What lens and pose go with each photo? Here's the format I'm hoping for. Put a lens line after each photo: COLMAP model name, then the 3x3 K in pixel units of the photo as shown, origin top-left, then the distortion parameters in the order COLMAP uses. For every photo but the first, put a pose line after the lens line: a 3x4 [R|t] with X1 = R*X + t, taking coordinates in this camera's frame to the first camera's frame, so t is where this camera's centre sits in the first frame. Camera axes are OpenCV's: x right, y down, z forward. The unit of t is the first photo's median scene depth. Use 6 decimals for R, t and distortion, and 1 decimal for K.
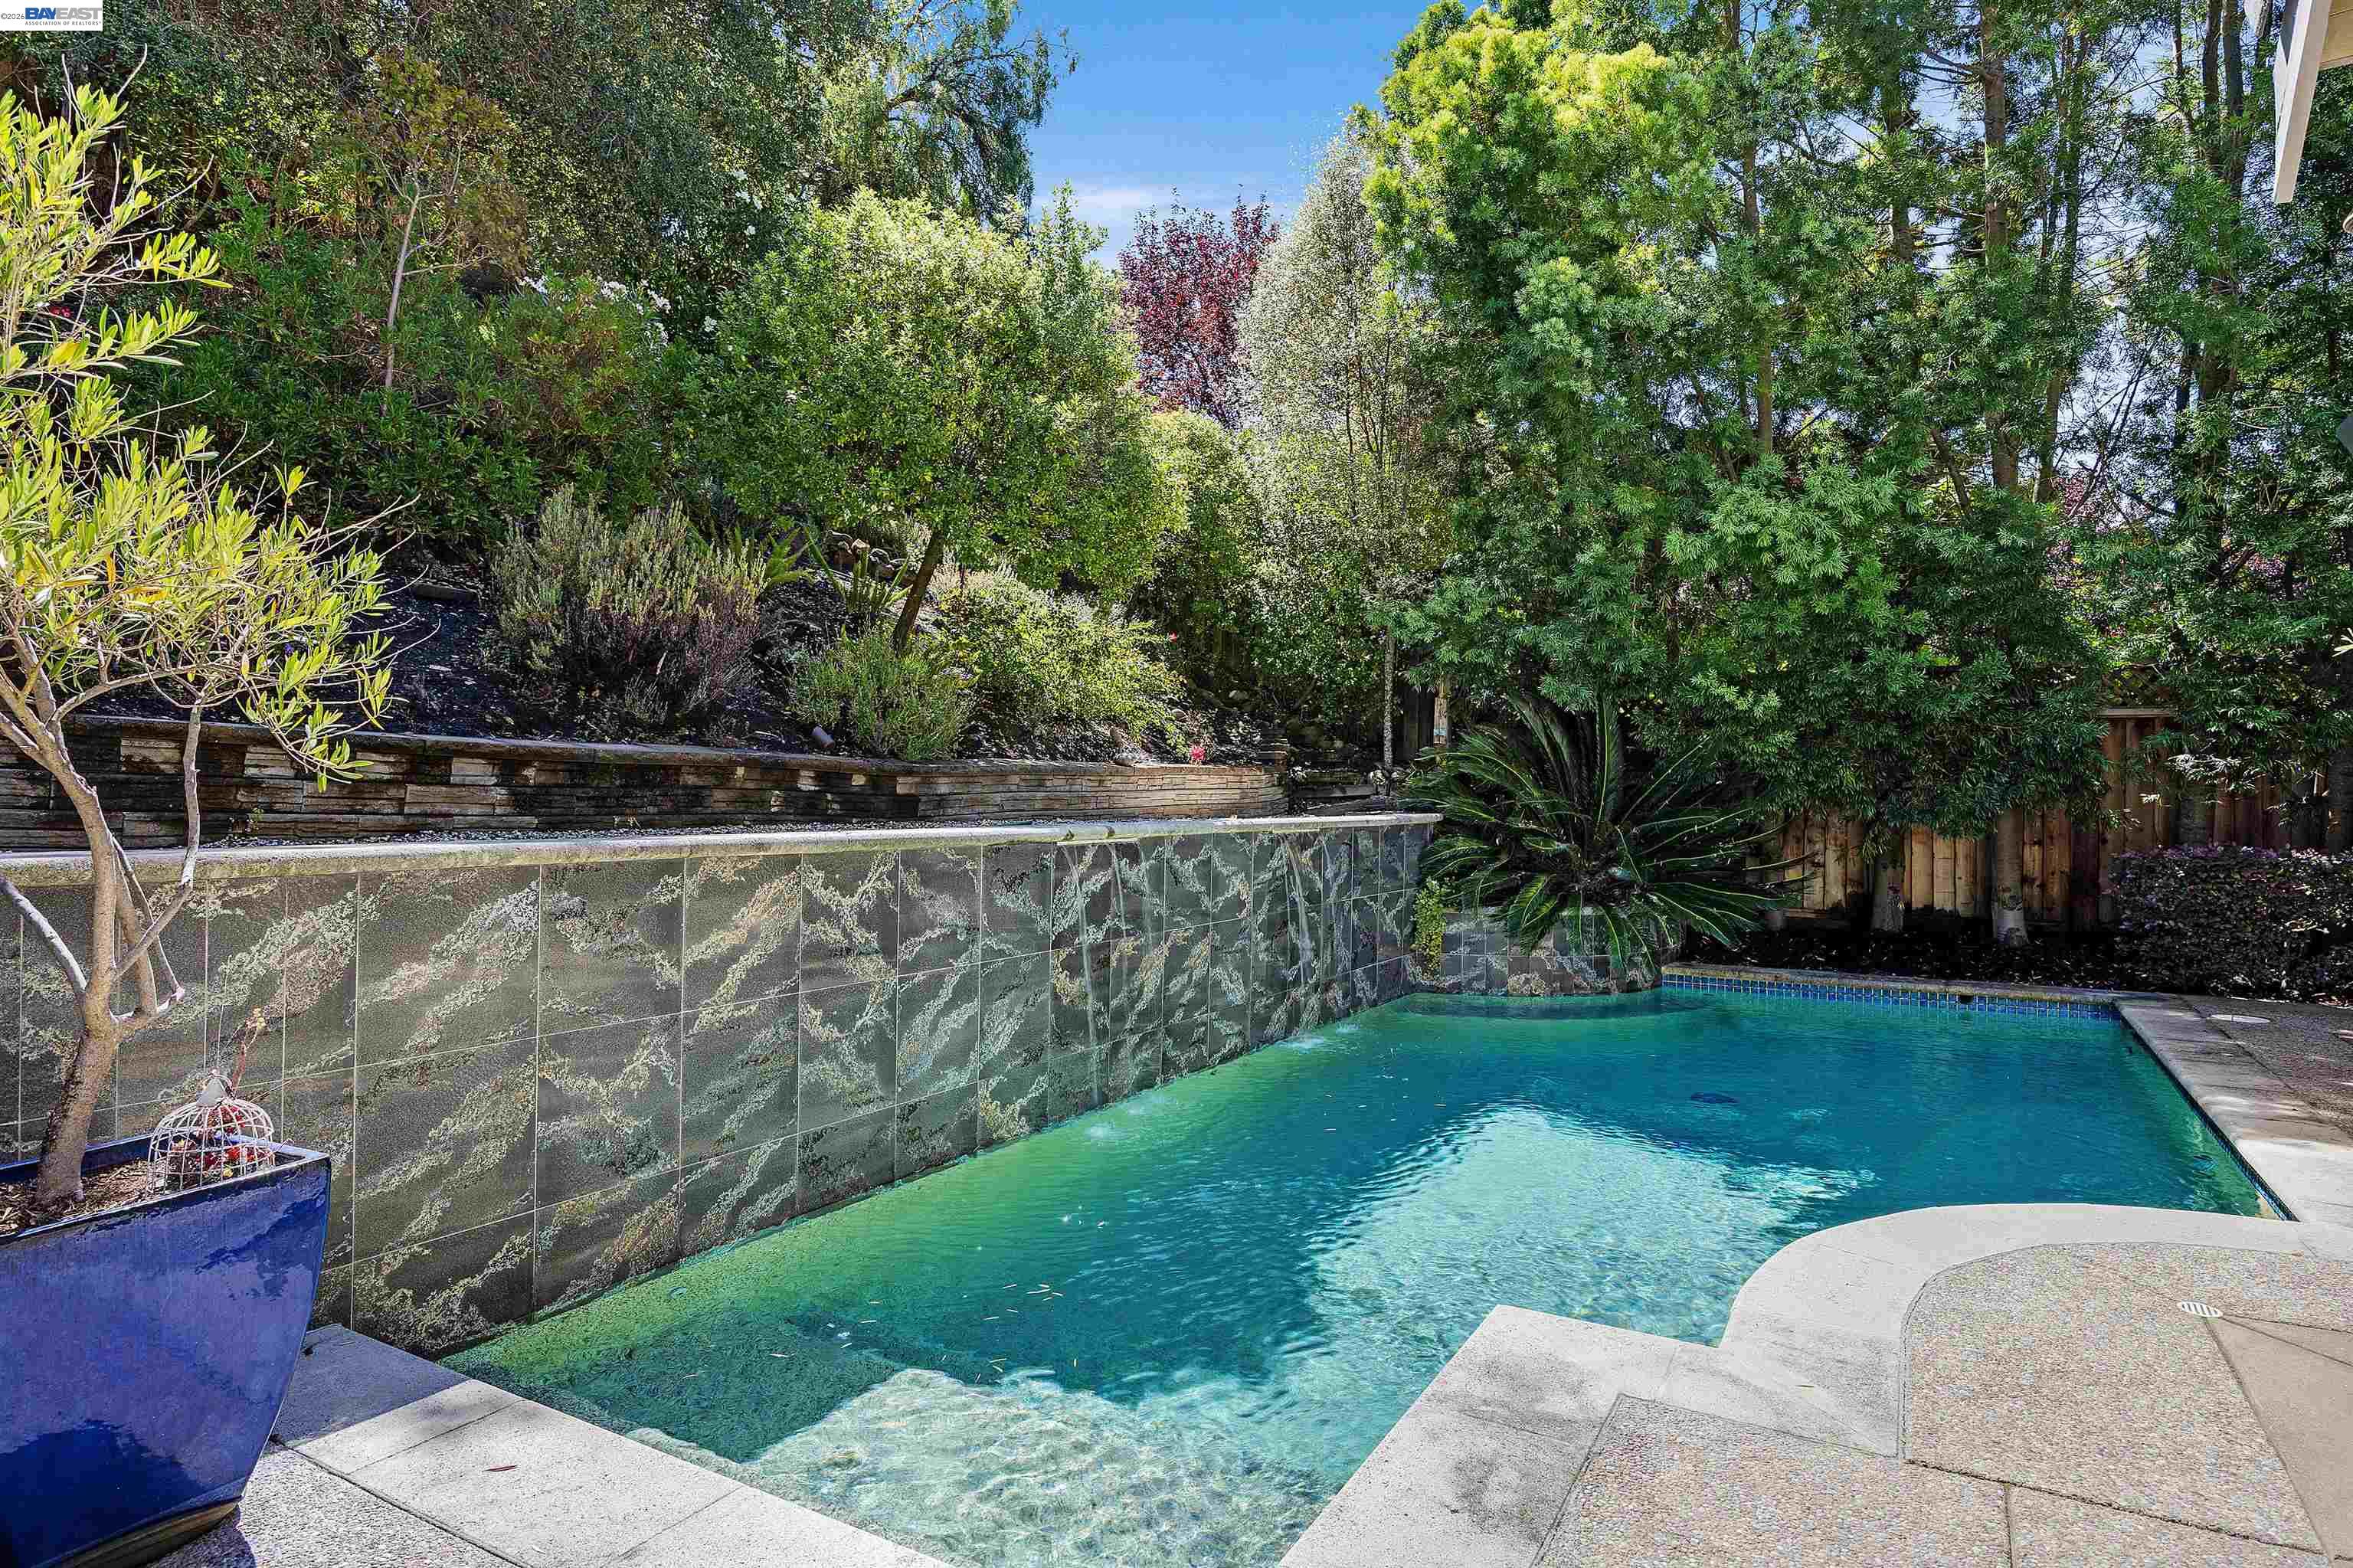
lens RADIAL K [[1279.7, 0, 1175.9], [0, 1279.7, 785.4], [0, 0, 1]] dist [-0.000285, -0.000076]
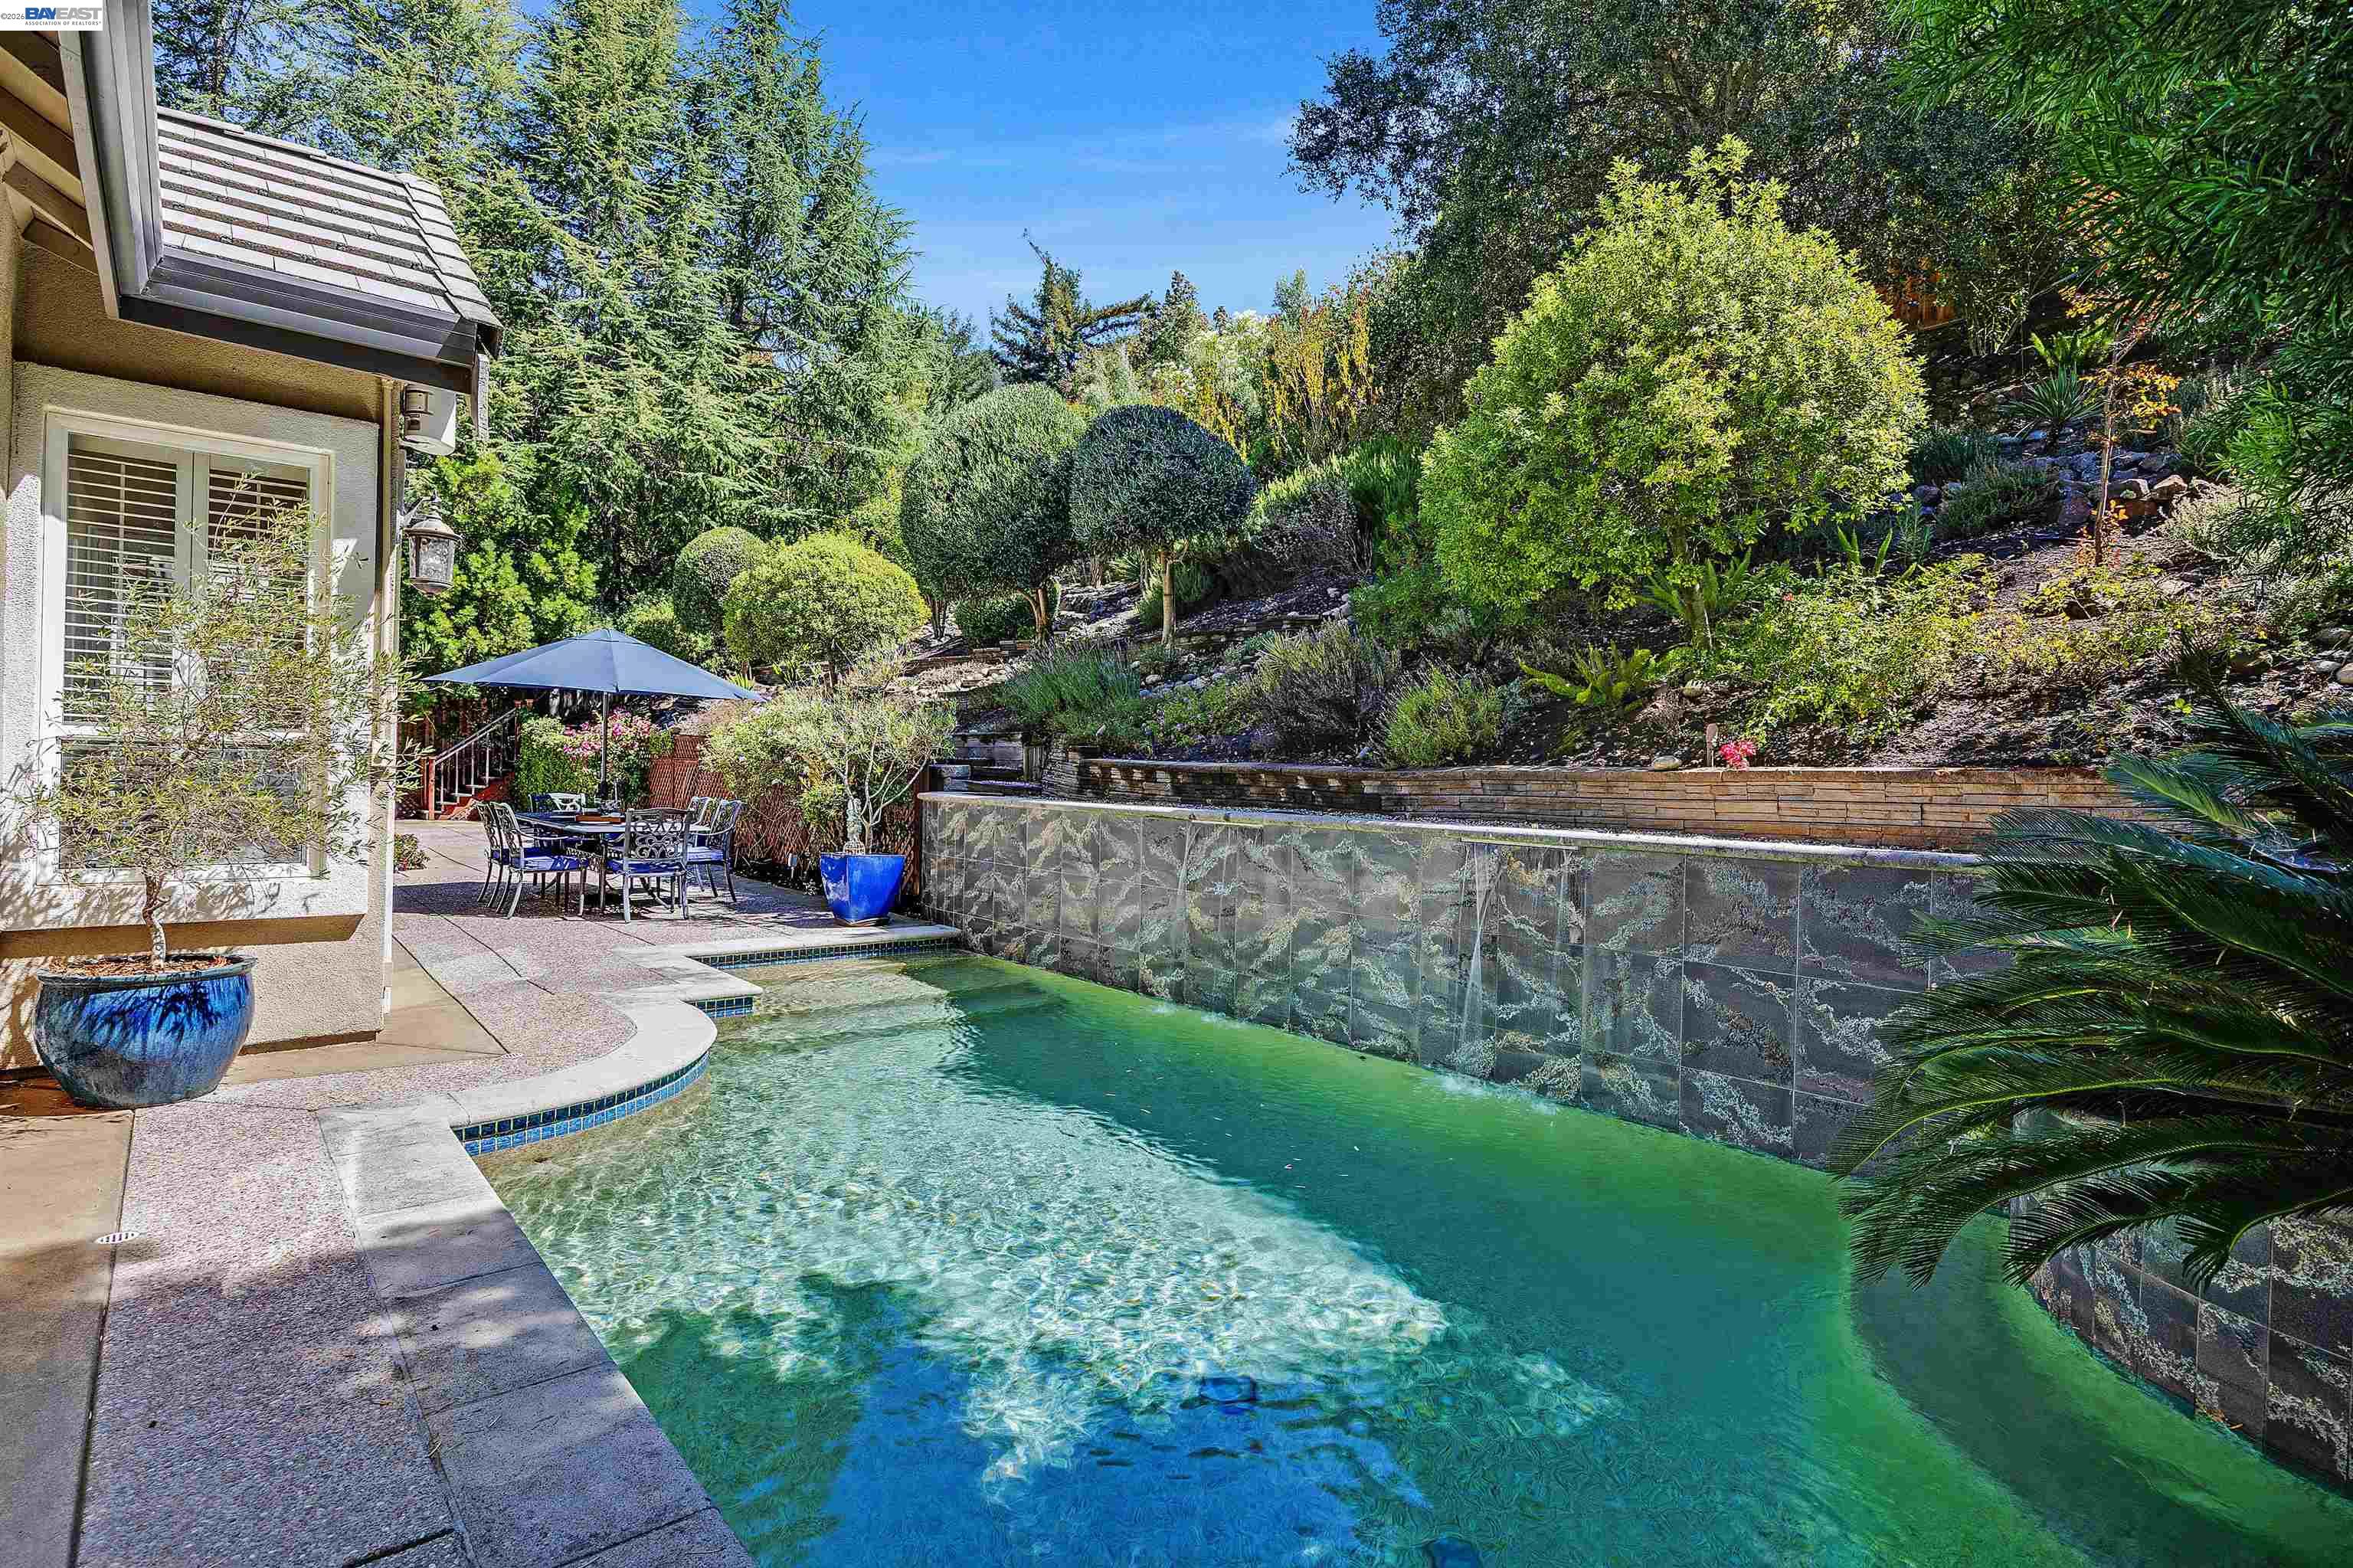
lens RADIAL K [[1197.3, 0, 1175.1], [0, 1197.3, 785.0], [0, 0, 1]] dist [0.001601, 0.000015]
pose [[-0.330264, -0.007915, -0.943856, 1.275385], [-0.022181, 0.999754, -0.000623, 0.003910], [0.943628, 0.020730, -0.330358, 1.473189]]
